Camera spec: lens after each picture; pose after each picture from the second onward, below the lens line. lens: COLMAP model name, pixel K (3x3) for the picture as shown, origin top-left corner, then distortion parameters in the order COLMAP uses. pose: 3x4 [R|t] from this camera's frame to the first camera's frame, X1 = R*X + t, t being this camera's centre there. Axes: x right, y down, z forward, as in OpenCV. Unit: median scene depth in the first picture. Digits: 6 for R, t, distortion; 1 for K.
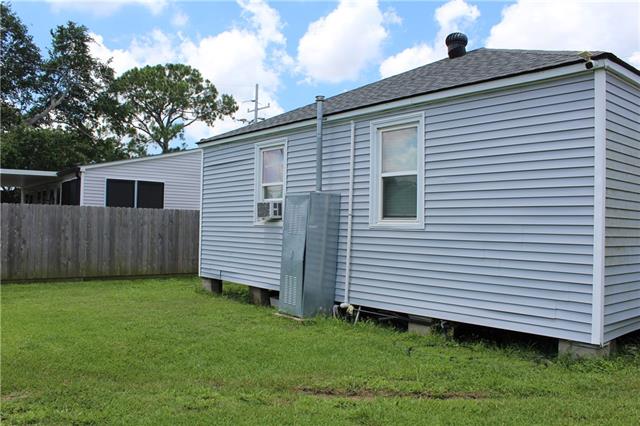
lens RADIAL K [[539.0, 0, 320.0], [0, 539.0, 213.0], [0, 0, 1]] dist [-0.133738, 0.003216]
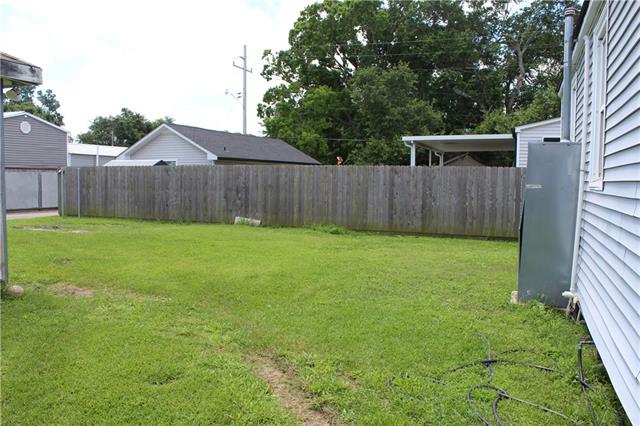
lens RADIAL K [[539.0, 0, 320.0], [0, 539.0, 213.0], [0, 0, 1]] dist [-0.133738, 0.003216]
pose [[0.483351, 0.045922, -0.874221, 0.324464], [0.016400, 0.997973, 0.061491, 0.008587], [0.875273, -0.044059, 0.481618, 0.229197]]
